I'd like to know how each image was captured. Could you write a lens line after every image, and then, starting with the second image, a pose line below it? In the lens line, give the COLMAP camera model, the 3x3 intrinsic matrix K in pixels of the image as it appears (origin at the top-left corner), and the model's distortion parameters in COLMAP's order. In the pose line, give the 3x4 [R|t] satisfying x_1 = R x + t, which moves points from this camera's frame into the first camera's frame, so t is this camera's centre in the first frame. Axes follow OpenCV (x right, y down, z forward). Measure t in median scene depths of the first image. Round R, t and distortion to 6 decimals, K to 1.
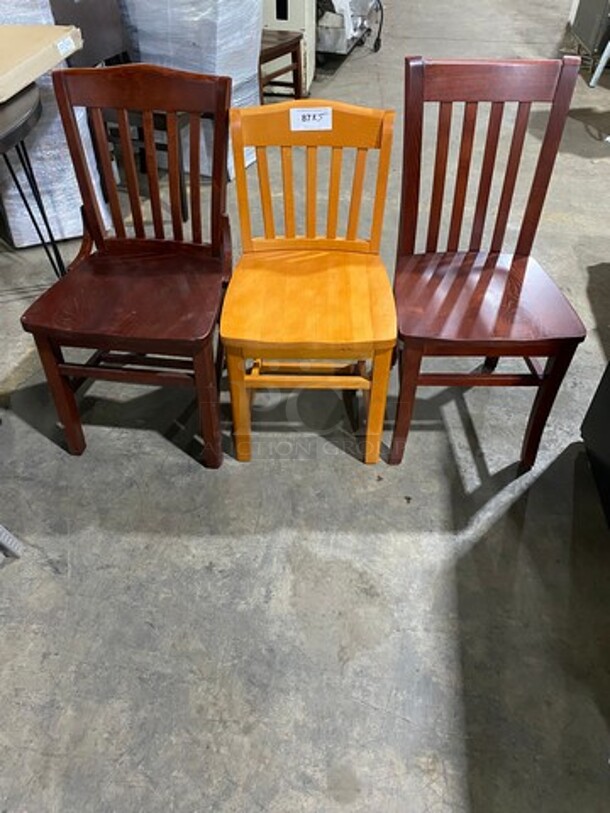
lens RADIAL K [[589.2, 0, 307.9], [0, 589.2, 406.2], [0, 0, 1]] dist [0.027490, -0.008790]
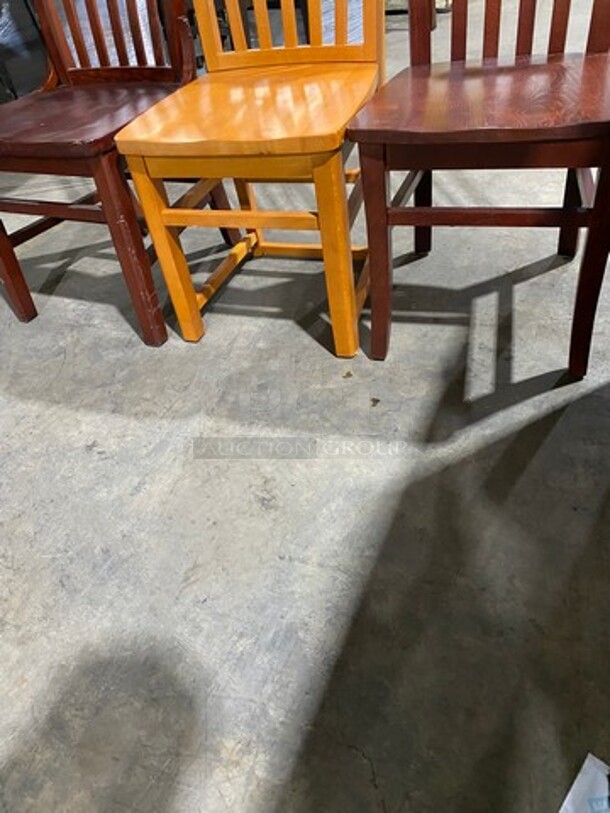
lens RADIAL K [[589.2, 0, 307.9], [0, 589.2, 406.2], [0, 0, 1]] dist [0.027490, -0.008790]
pose [[0.948598, 0.100867, -0.299978, 0.308729], [-0.101700, 0.994732, 0.012879, 0.164784], [0.299697, 0.018290, 0.953859, 0.308607]]
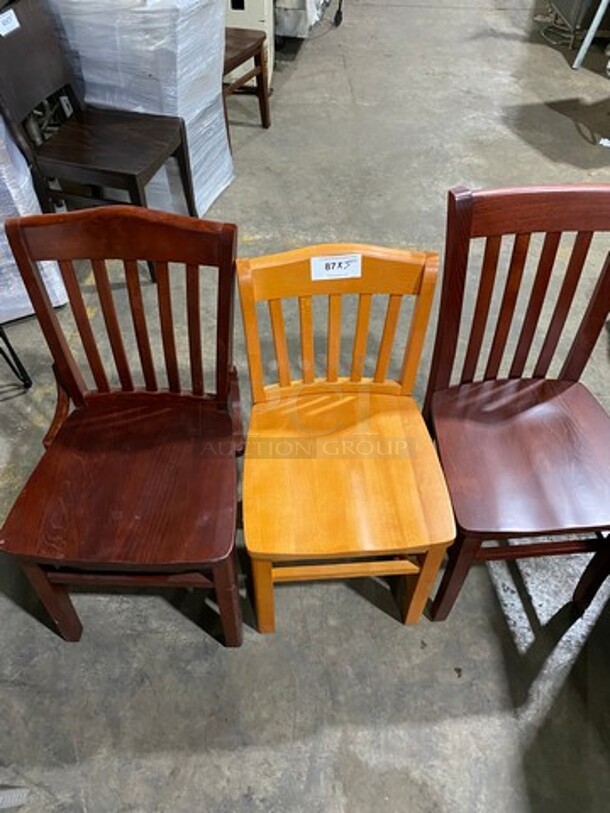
lens RADIAL K [[596.2, 0, 302.5], [0, 596.2, 405.9], [0, 0, 1]] dist [0.009007, 0.002213]
pose [[0.996019, -0.064858, 0.061159, -0.095319], [0.058992, 0.993892, 0.093270, -0.343660], [-0.066835, -0.089291, 0.993761, 0.154793]]
